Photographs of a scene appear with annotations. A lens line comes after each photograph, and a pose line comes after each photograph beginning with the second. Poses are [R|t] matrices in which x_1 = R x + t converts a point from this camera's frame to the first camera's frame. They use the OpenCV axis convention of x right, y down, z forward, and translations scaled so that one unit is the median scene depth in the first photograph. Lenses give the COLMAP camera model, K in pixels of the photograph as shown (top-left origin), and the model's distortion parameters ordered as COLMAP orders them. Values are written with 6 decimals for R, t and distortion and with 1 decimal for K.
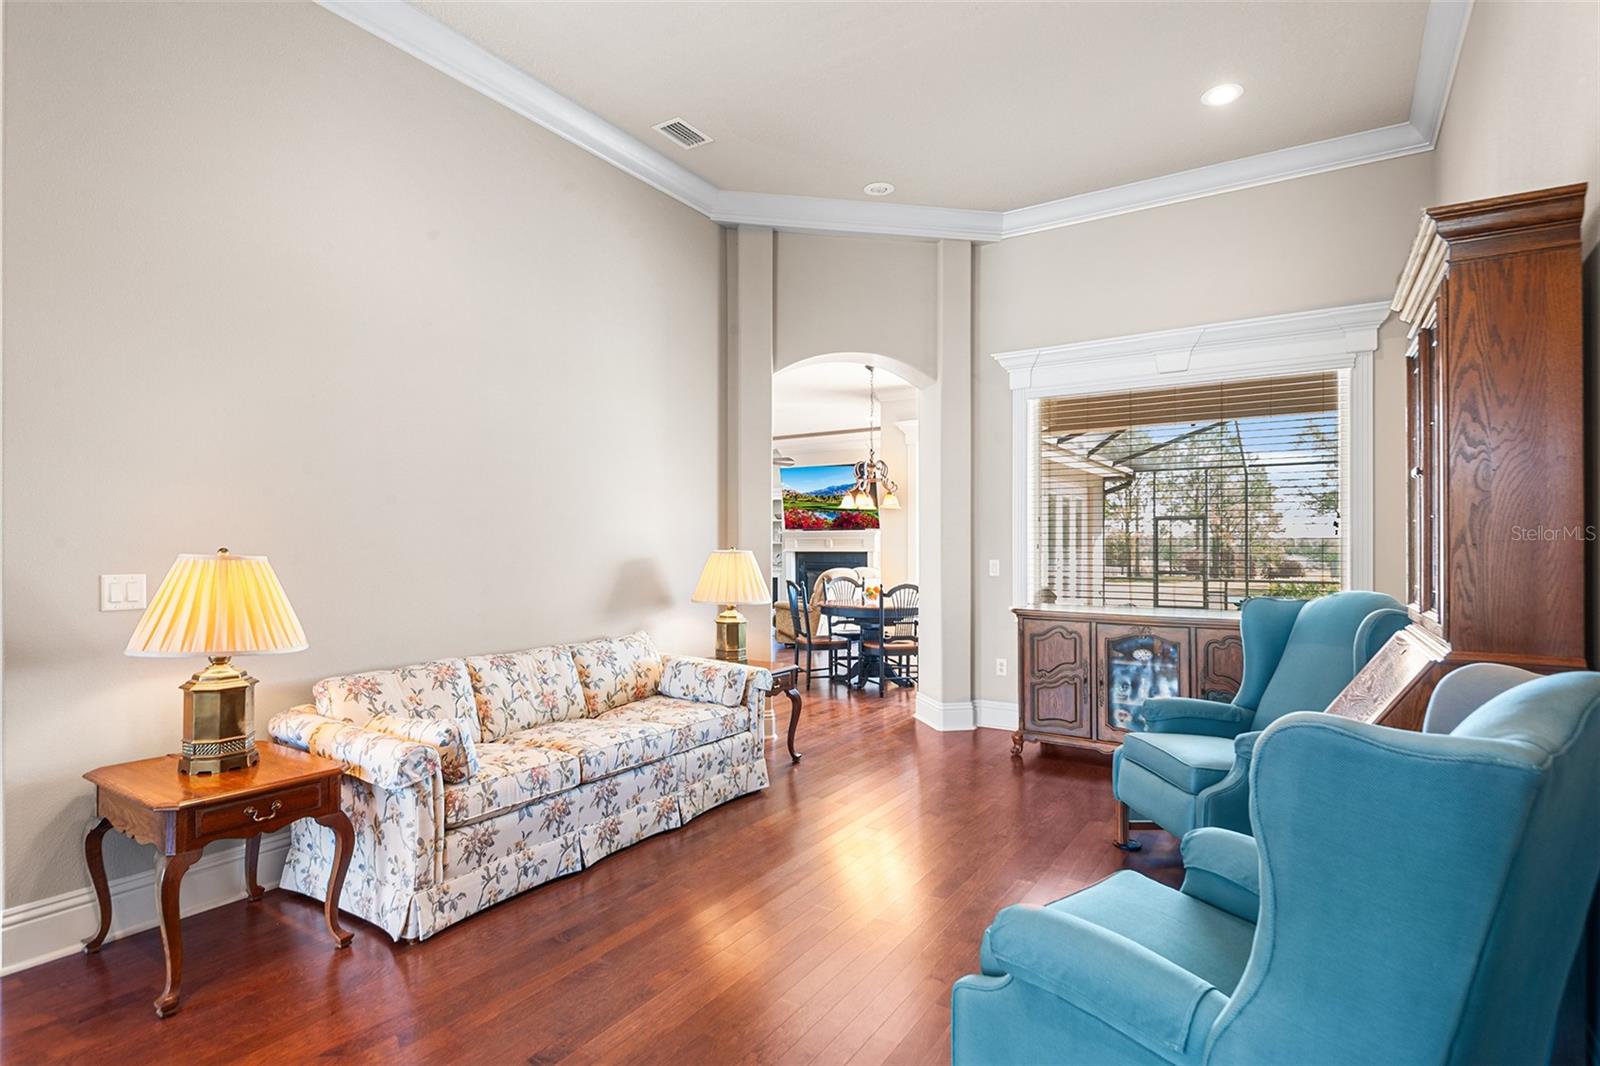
lens RADIAL K [[824.9, 0, 800.0], [0, 824.9, 533.0], [0, 0, 1]] dist [0.040559, -0.033024]
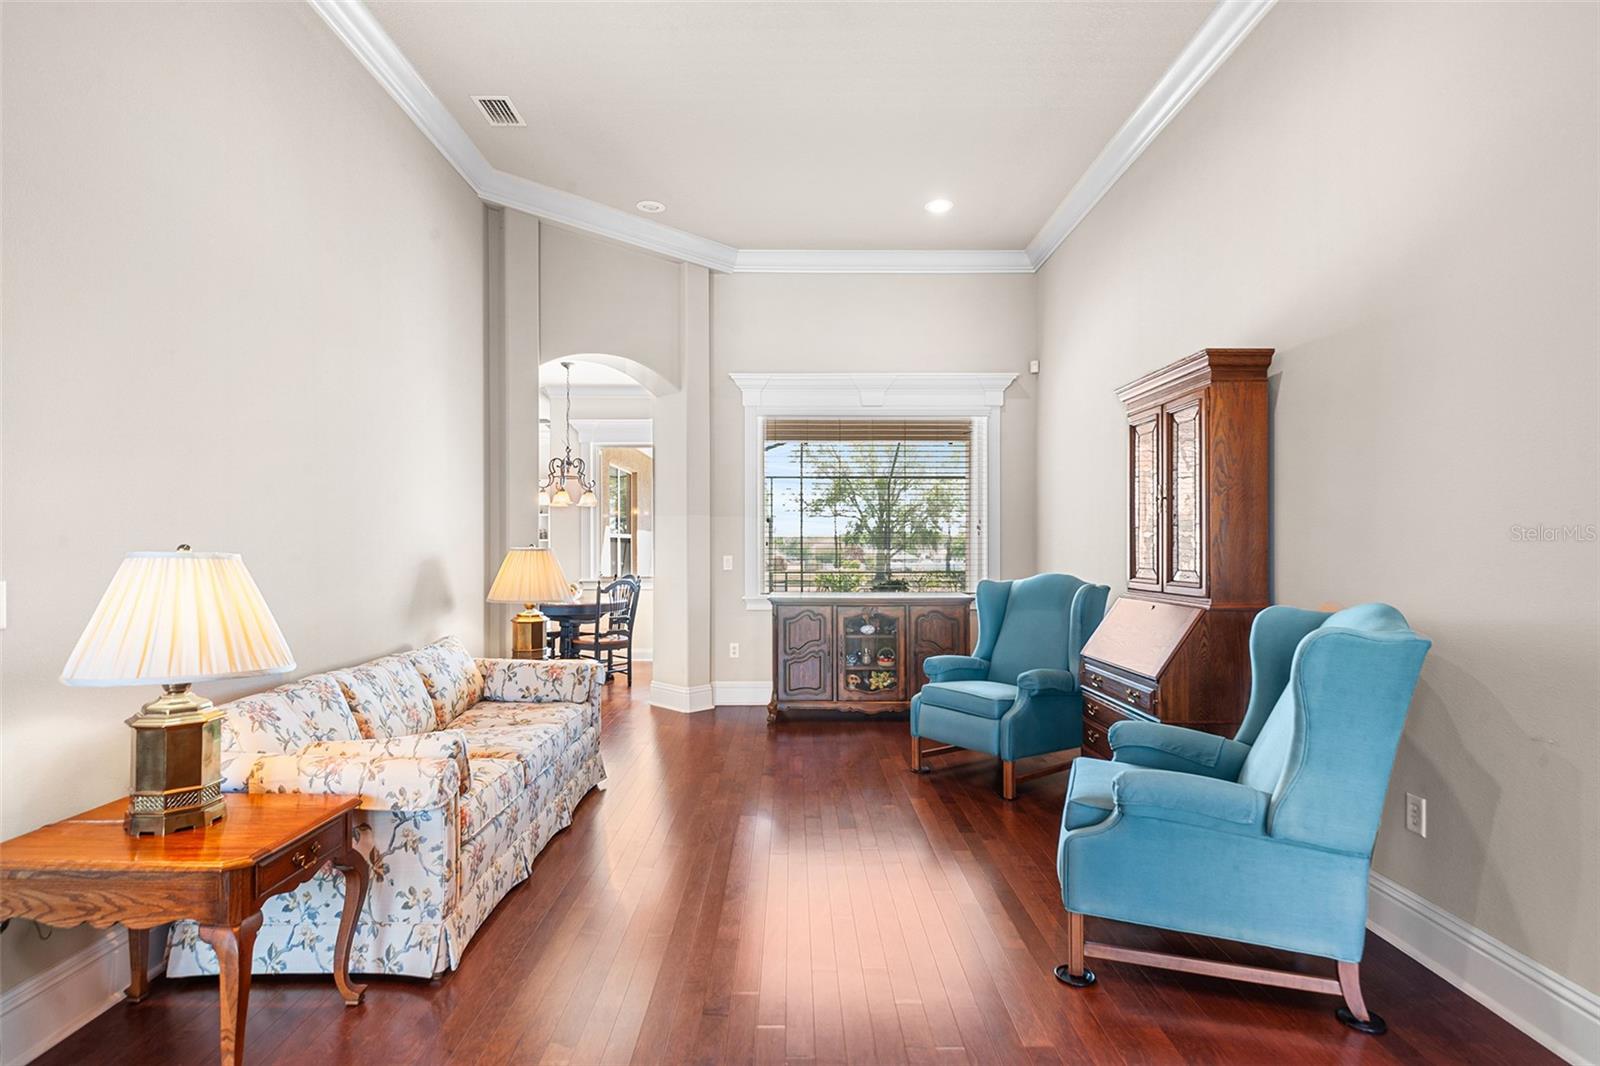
lens RADIAL K [[824.9, 0, 800.0], [0, 824.9, 533.0], [0, 0, 1]] dist [0.040559, -0.033024]
pose [[0.832729, 0.007437, 0.553631, -0.392566], [-0.008811, 0.999961, -0.000180, 0.001105], [-0.553611, -0.004728, 0.832762, 0.012815]]
